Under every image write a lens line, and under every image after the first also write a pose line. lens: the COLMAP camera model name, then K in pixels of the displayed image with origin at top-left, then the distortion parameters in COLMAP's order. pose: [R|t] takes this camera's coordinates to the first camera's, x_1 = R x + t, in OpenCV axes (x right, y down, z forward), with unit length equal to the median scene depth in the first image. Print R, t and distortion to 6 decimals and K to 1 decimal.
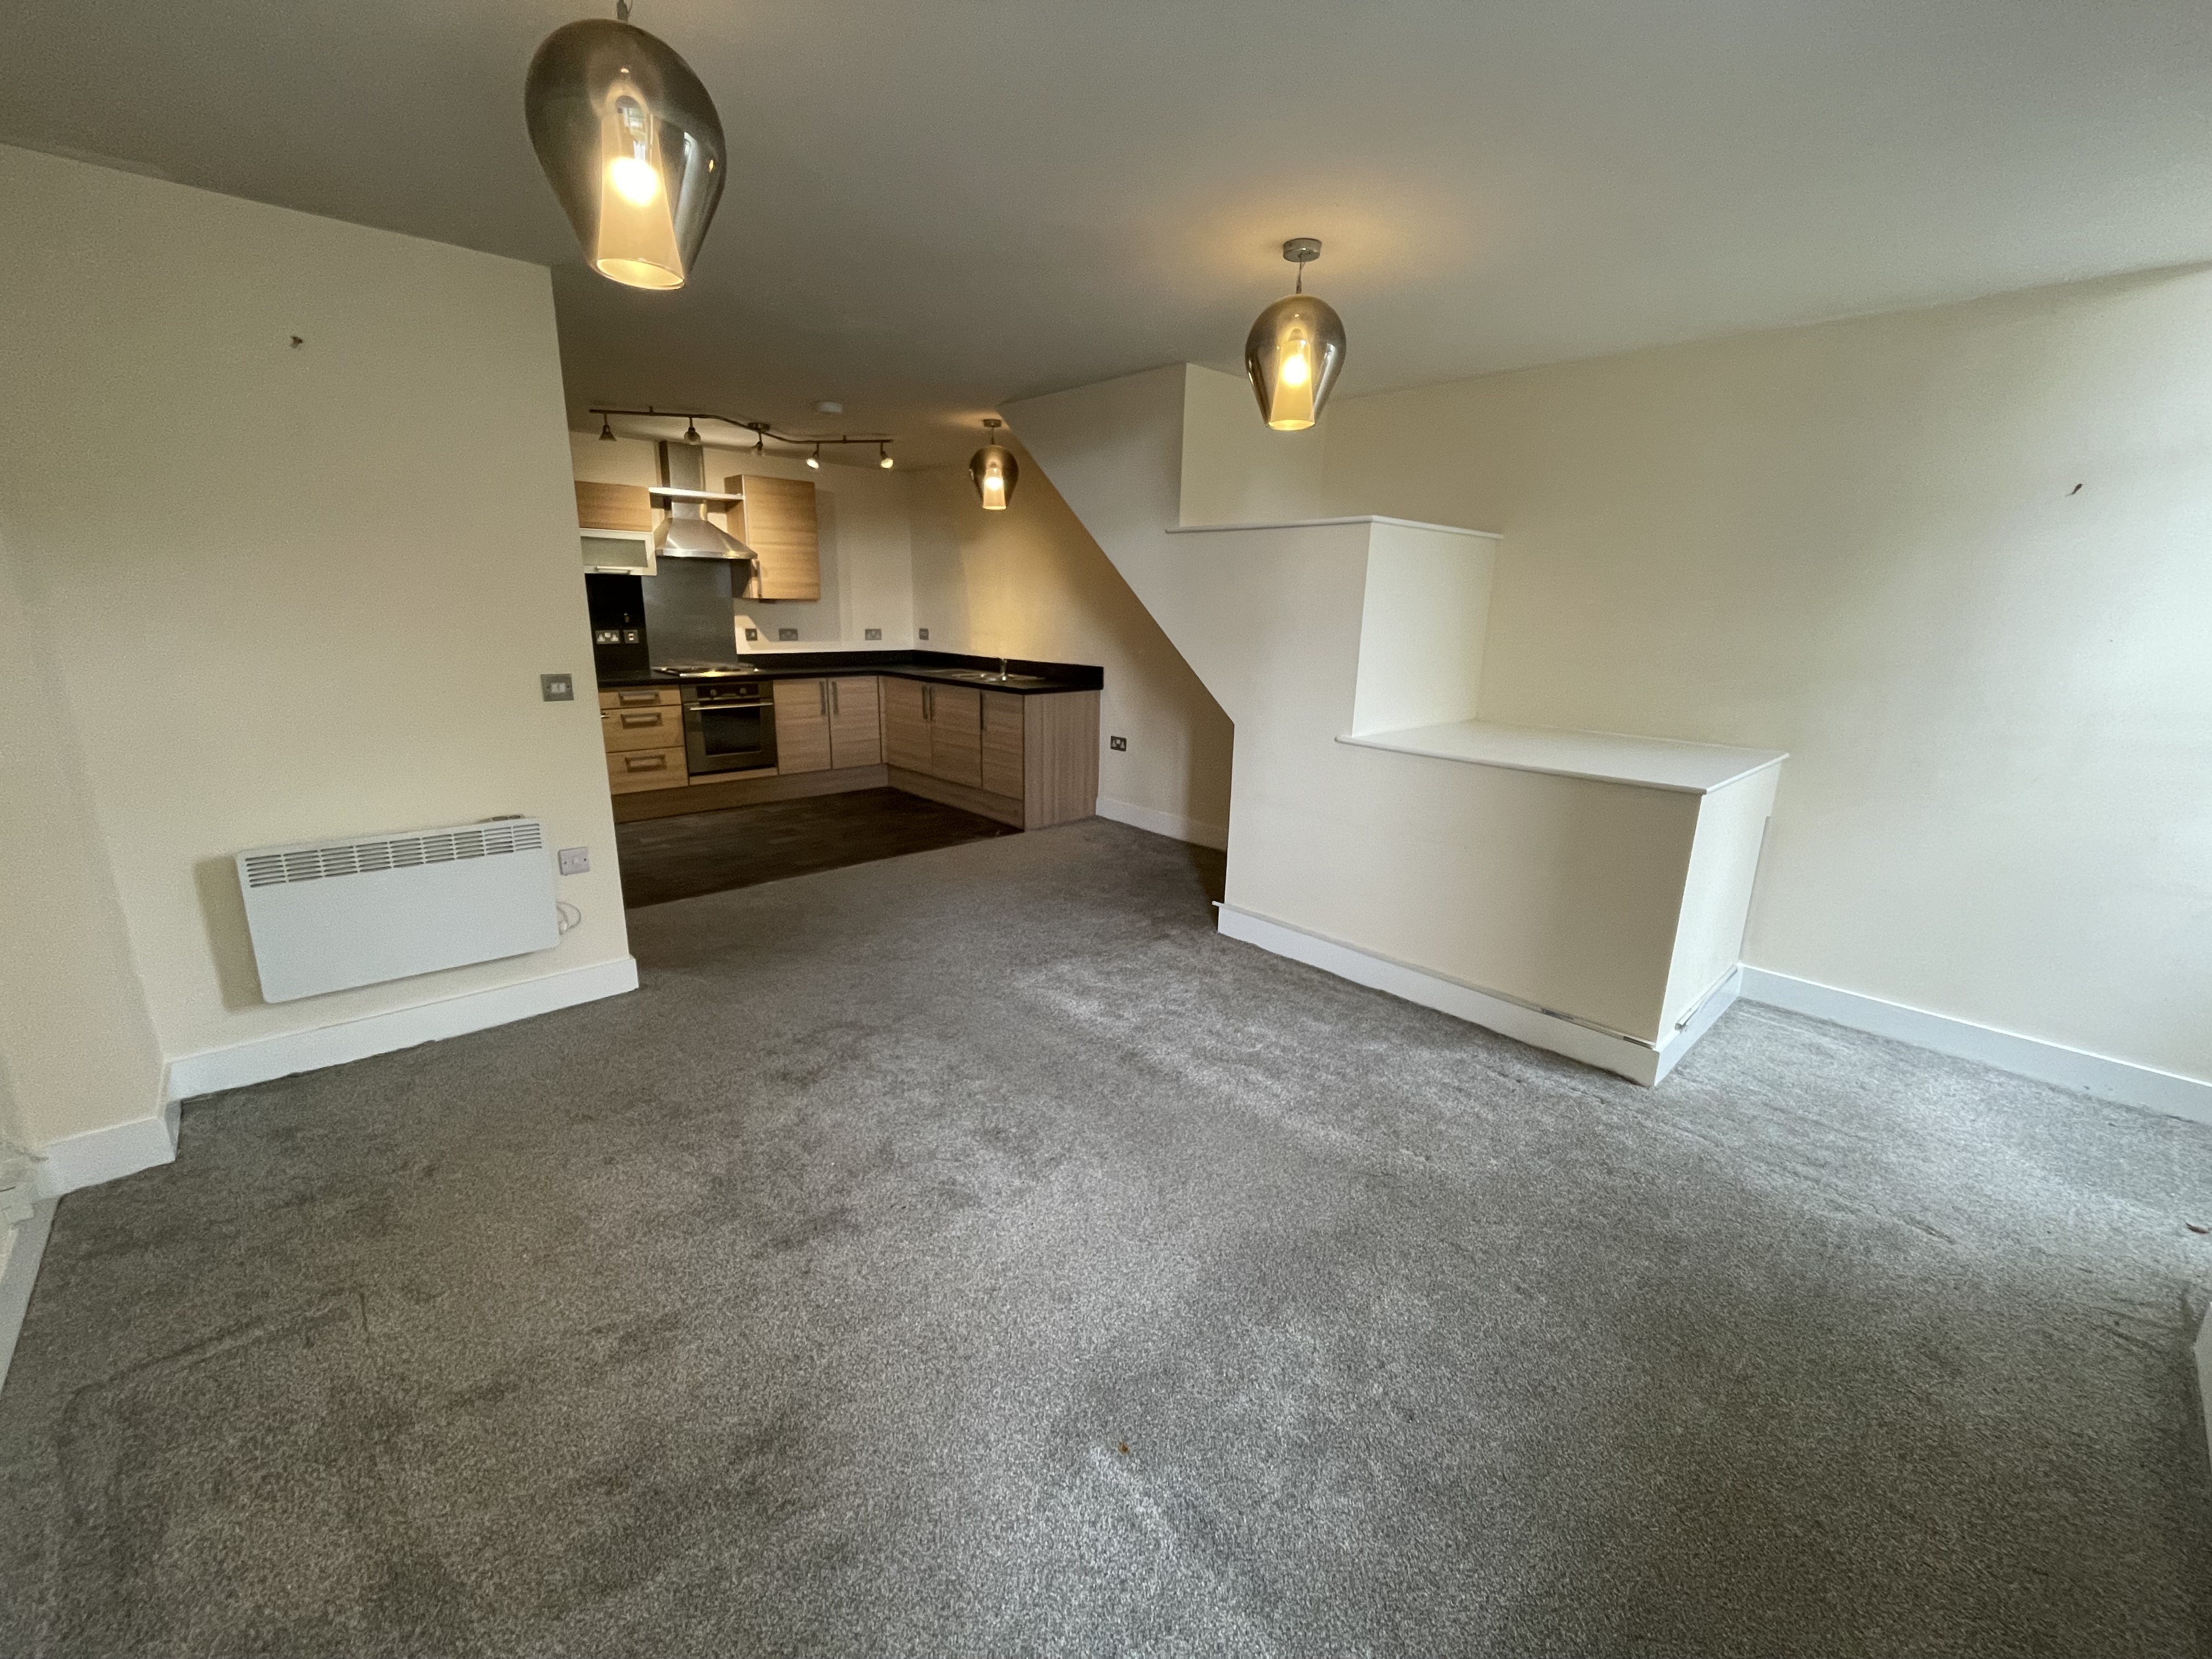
lens RADIAL K [[894.9, 0, 1116.2], [0, 894.9, 823.3], [0, 0, 1]] dist [-0.000653, -0.000061]
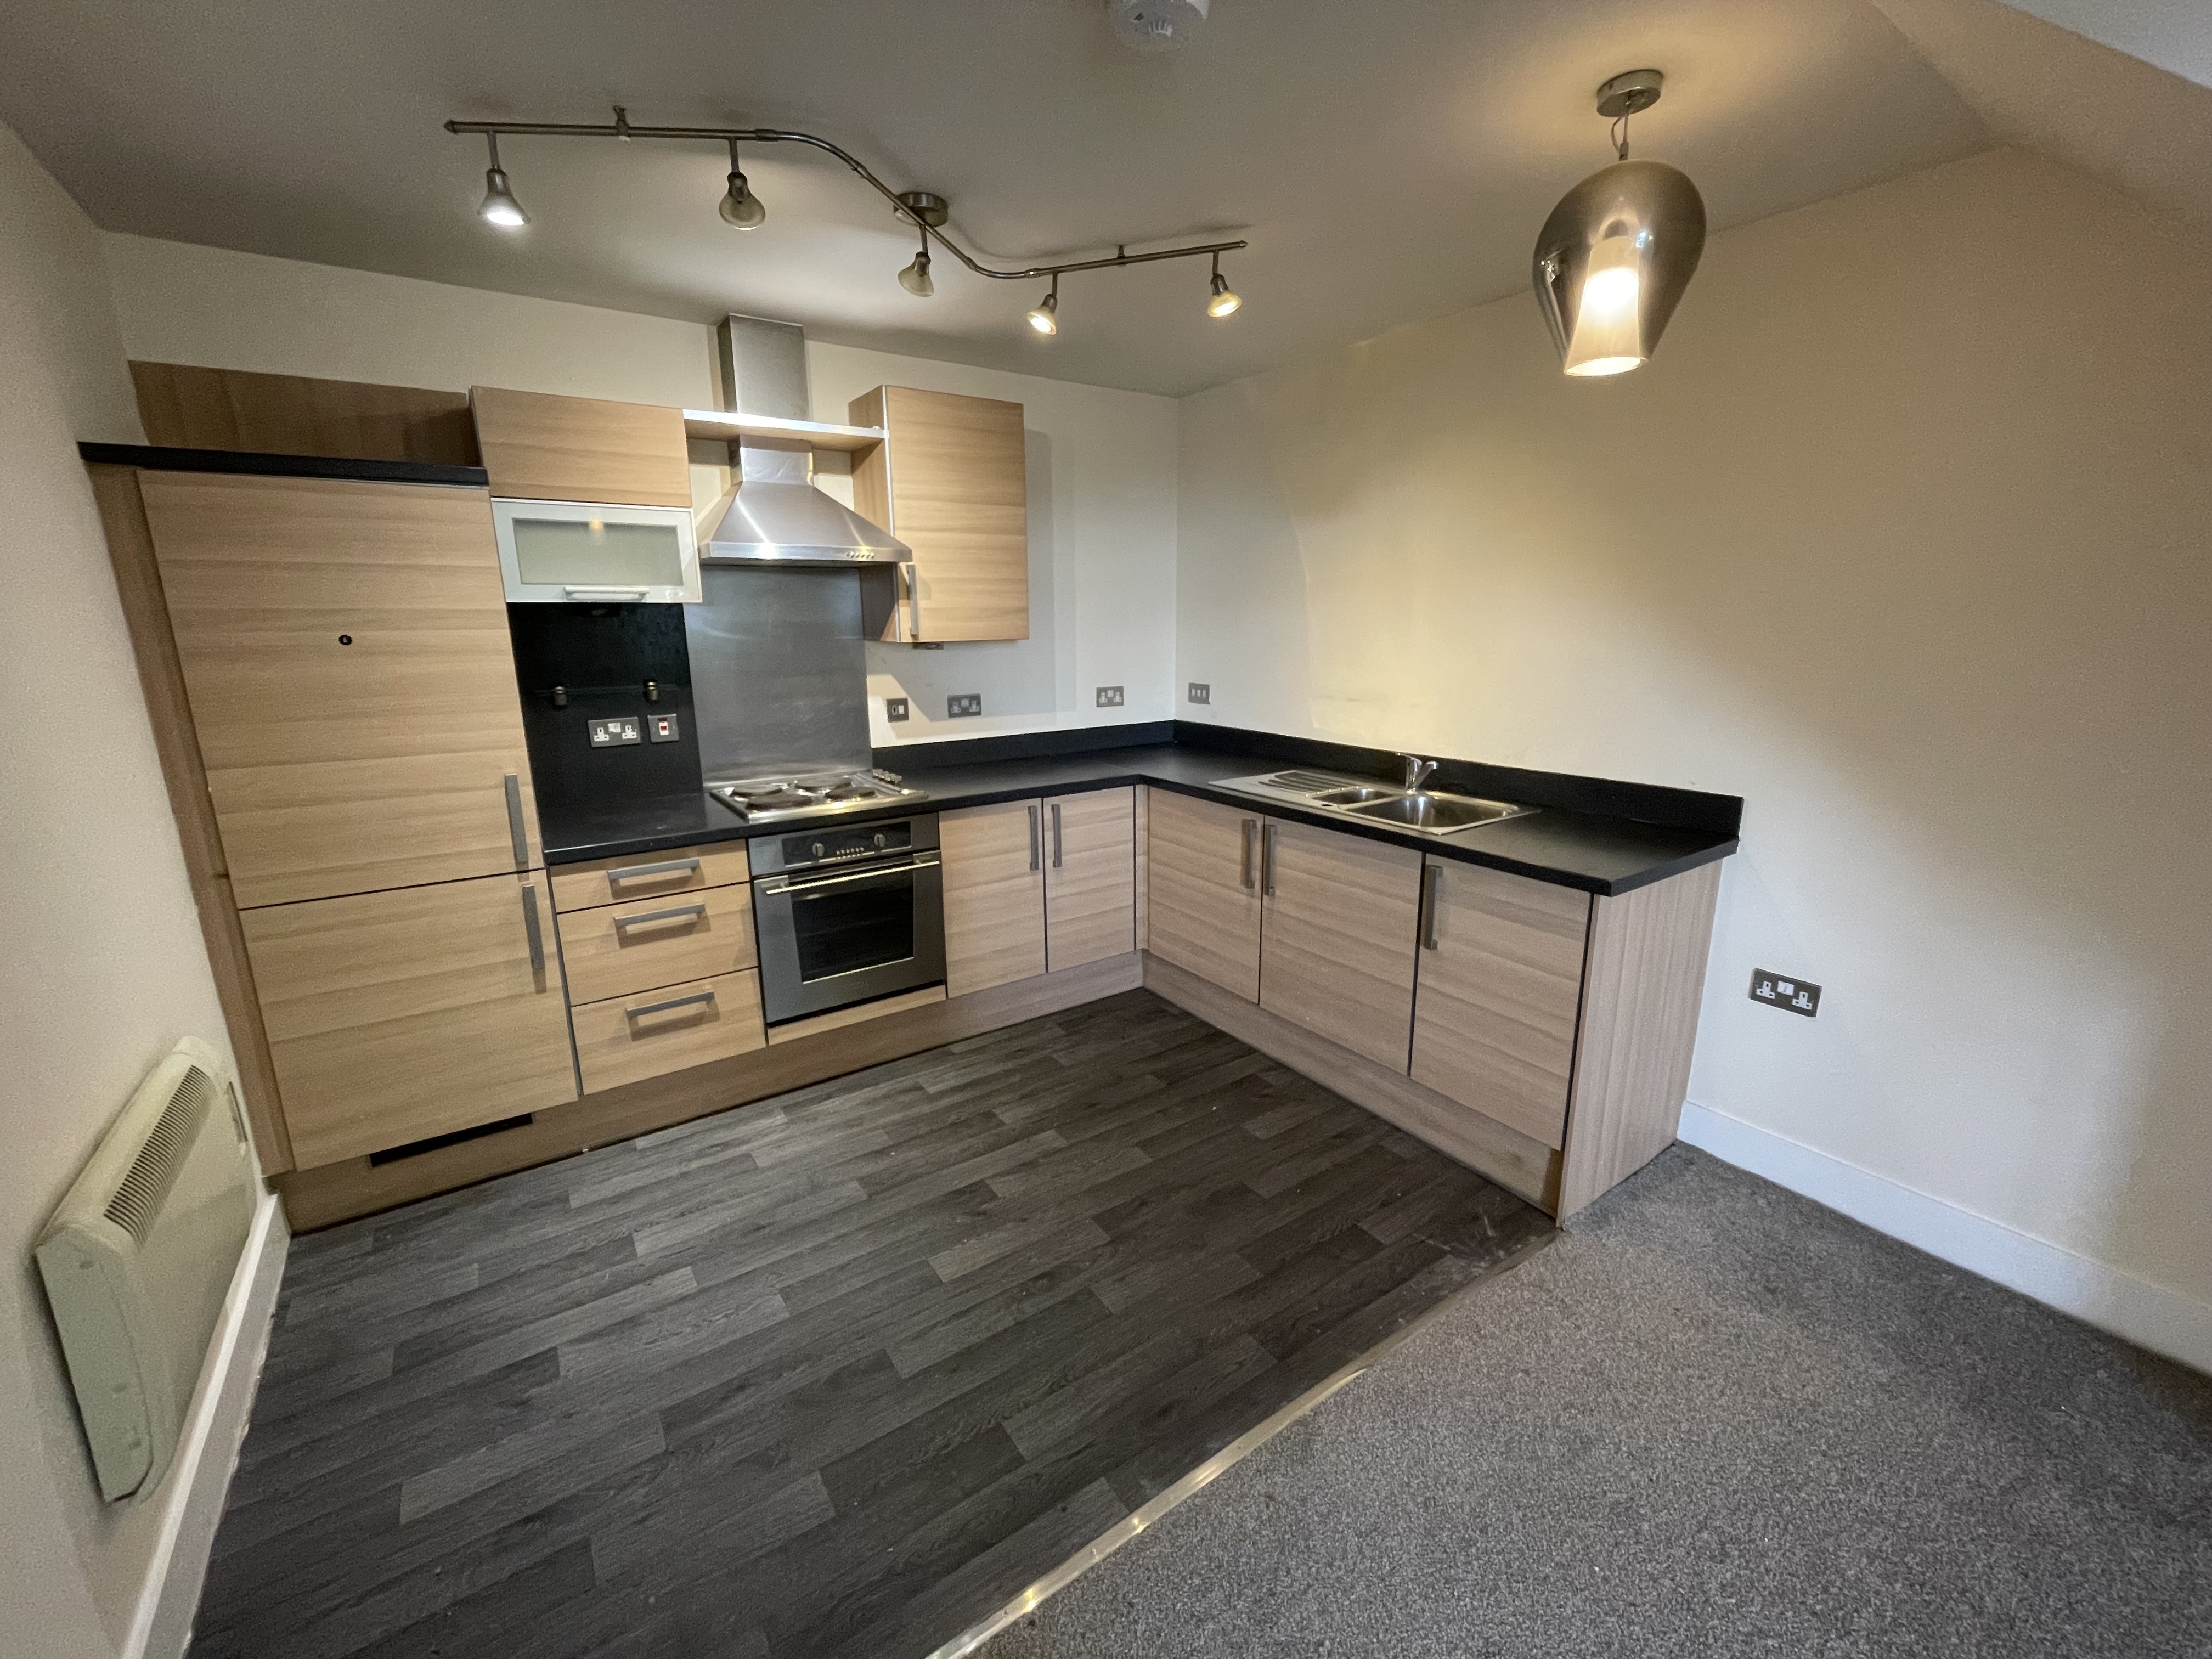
lens RADIAL K [[911.4, 0, 1108.8], [0, 911.4, 822.7], [0, 0, 1]] dist [0.006899, 0.000041]
pose [[0.987808, 0.006871, -0.155528, -0.221252], [-0.009517, 0.999822, -0.016275, -0.149399], [0.155389, 0.017557, 0.987697, 0.540136]]
